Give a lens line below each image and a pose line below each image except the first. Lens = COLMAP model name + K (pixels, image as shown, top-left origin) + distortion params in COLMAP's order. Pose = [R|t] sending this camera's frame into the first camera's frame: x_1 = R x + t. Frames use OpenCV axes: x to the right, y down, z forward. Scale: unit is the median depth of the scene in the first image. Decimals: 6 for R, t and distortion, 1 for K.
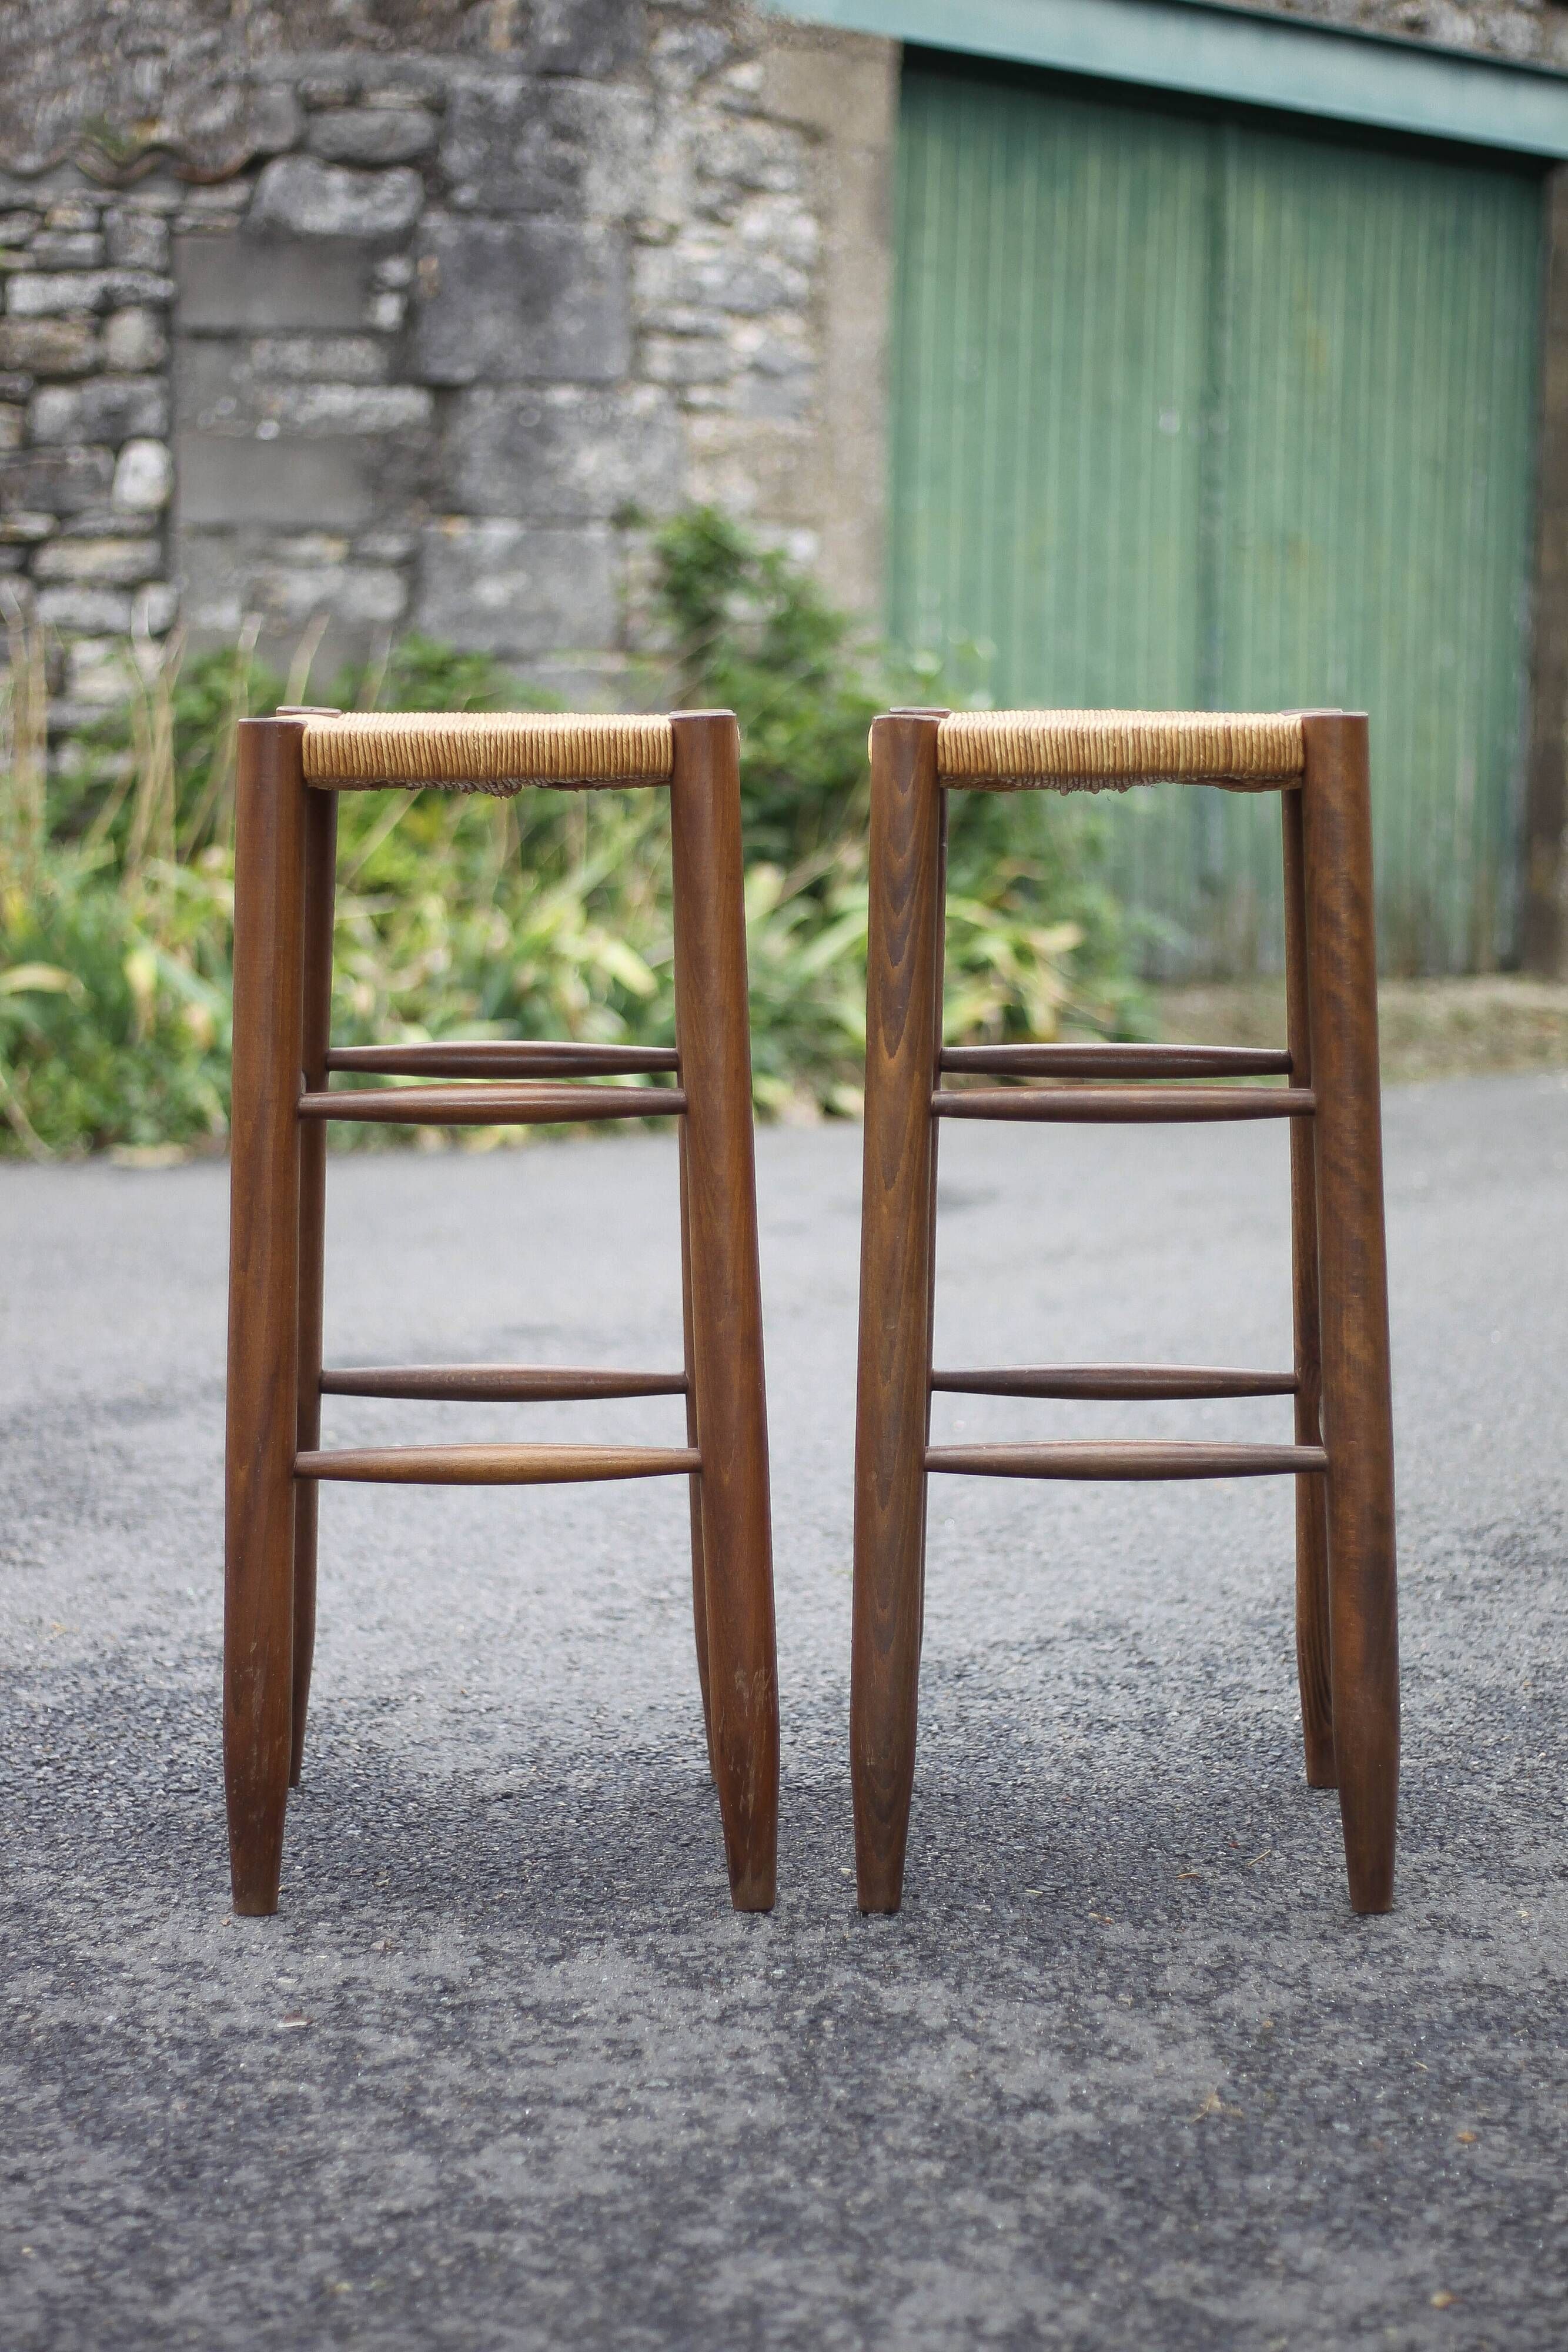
lens RADIAL K [[4458.4, 0, 784.0], [0, 4458.4, 1176.0], [0, 0, 1]] dist [-0.080740, -0.265055]
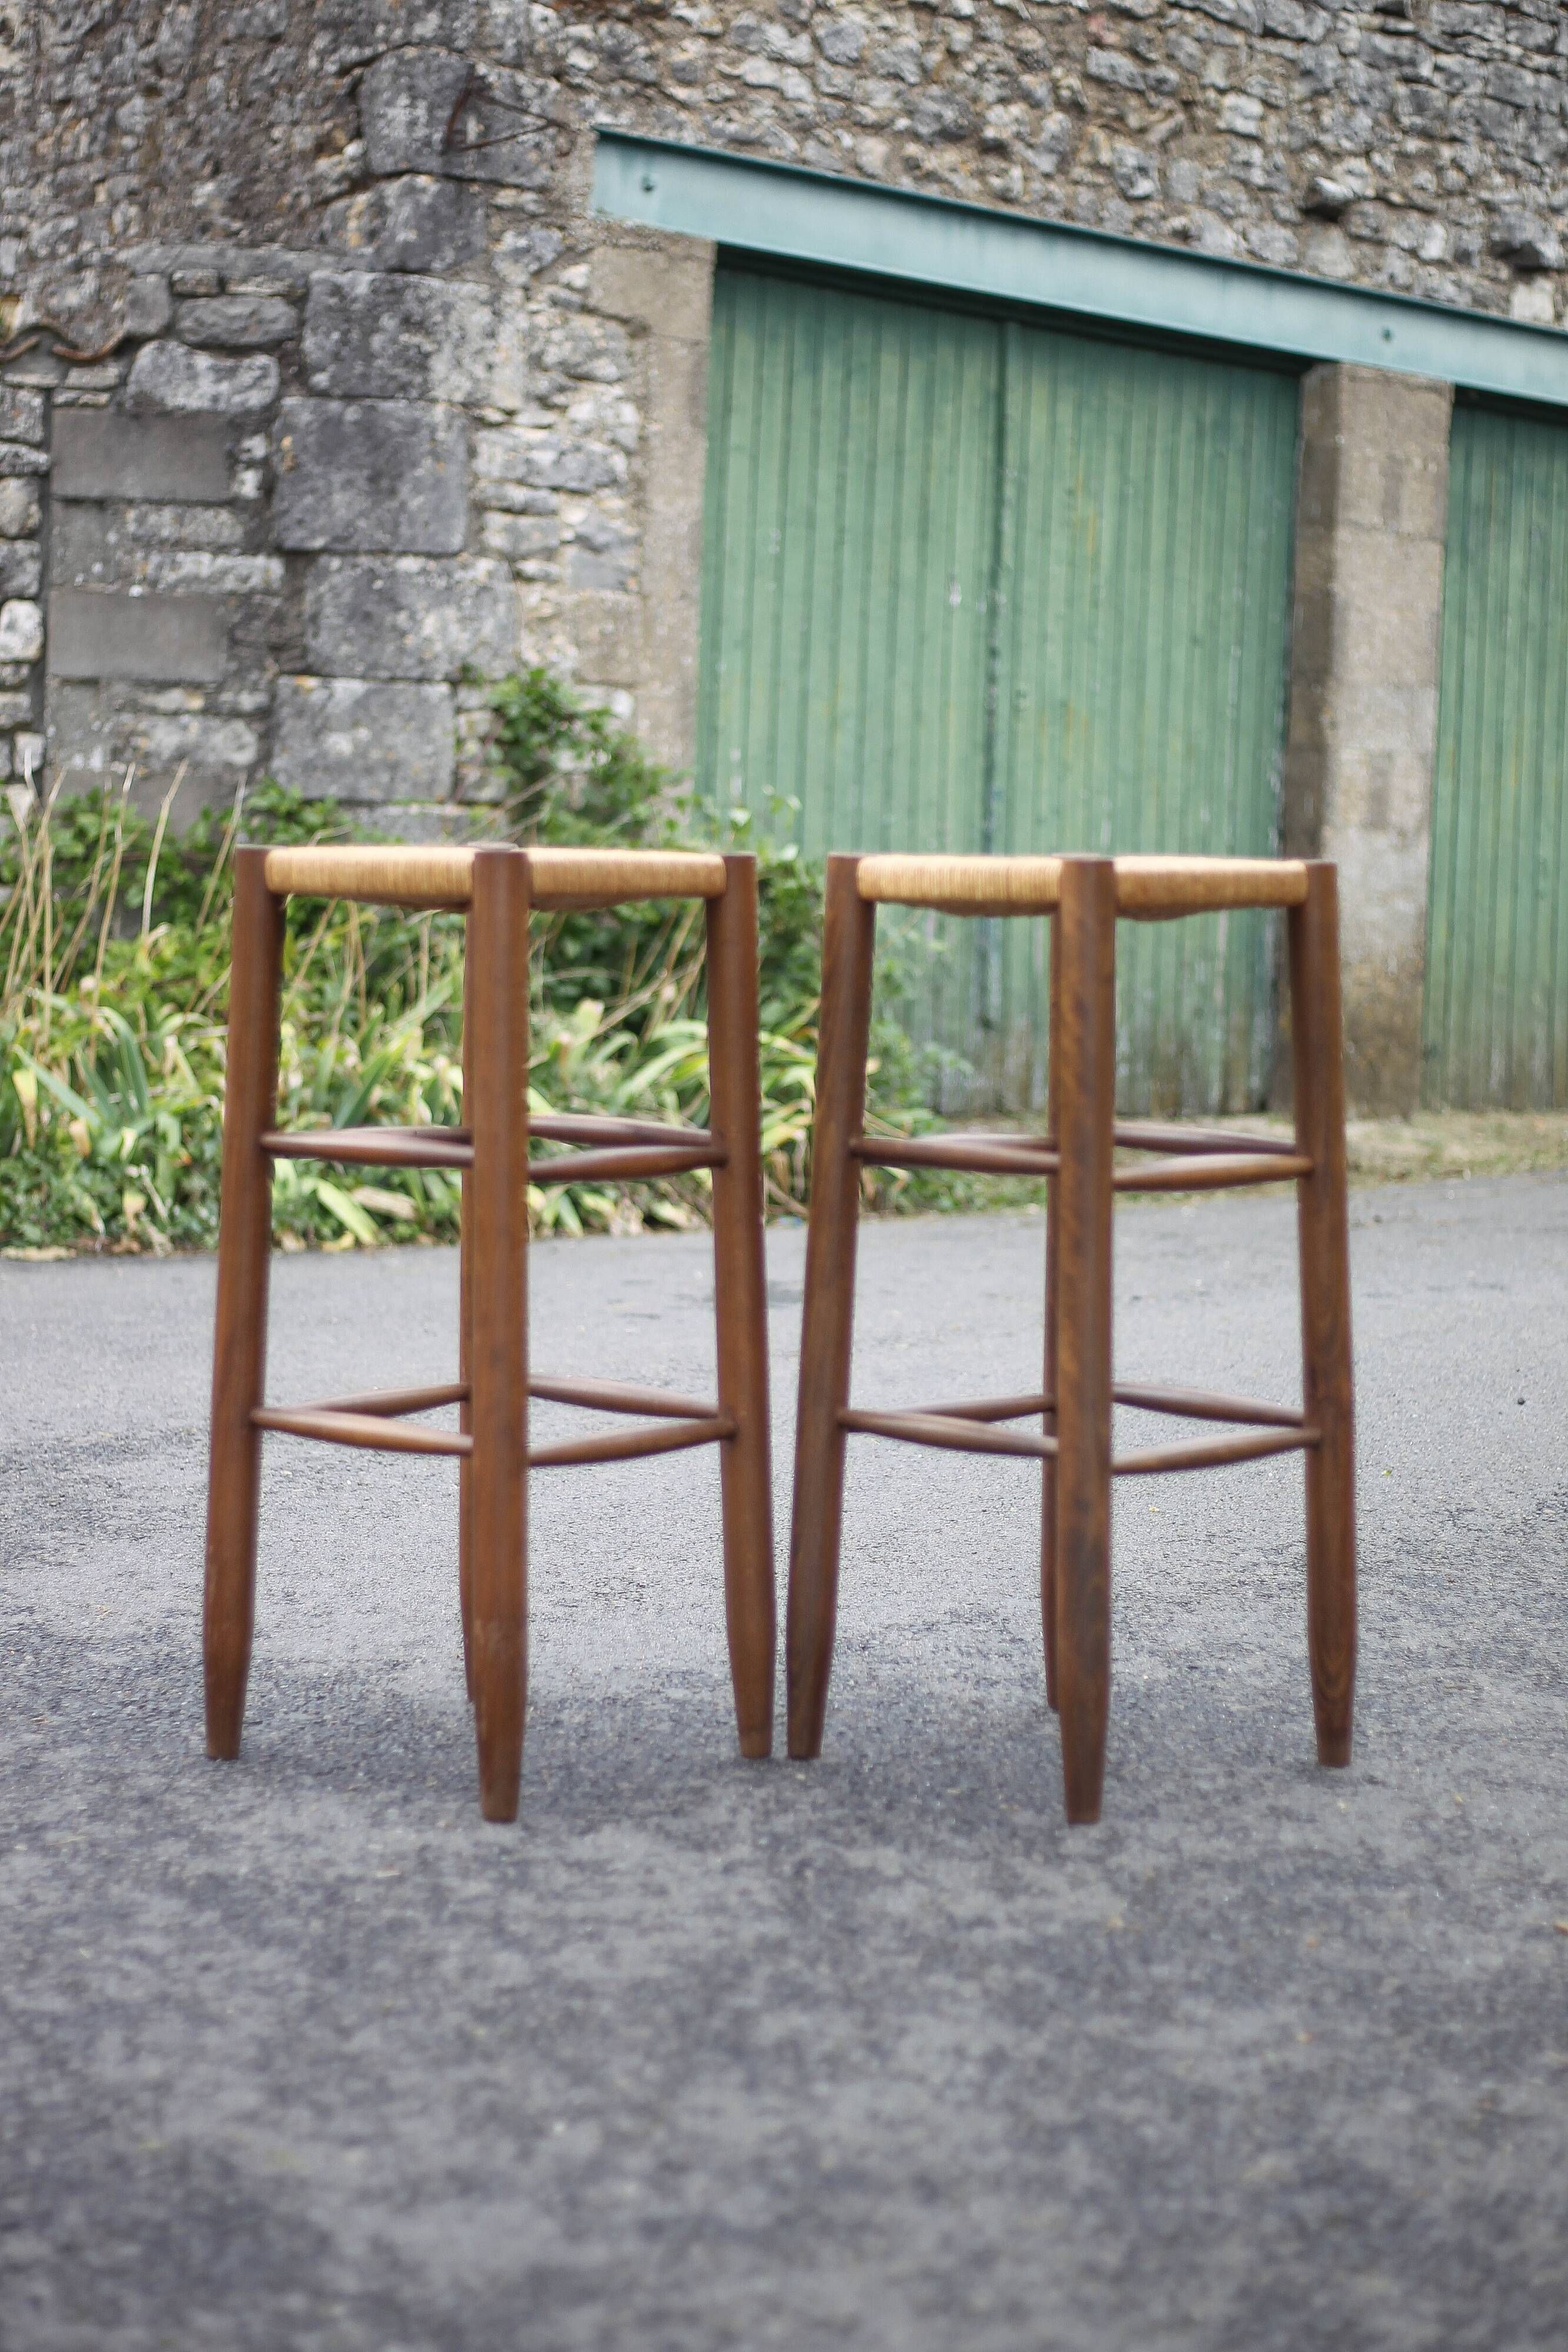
lens RADIAL K [[4458.4, 0, 784.0], [0, 4458.4, 1176.0], [0, 0, 1]] dist [-0.080740, -0.265055]
pose [[0.997975, 0.011384, 0.062575, -0.073856], [-0.009257, 0.999373, -0.034176, 0.031460], [-0.062925, 0.033528, 0.997455, -0.262576]]
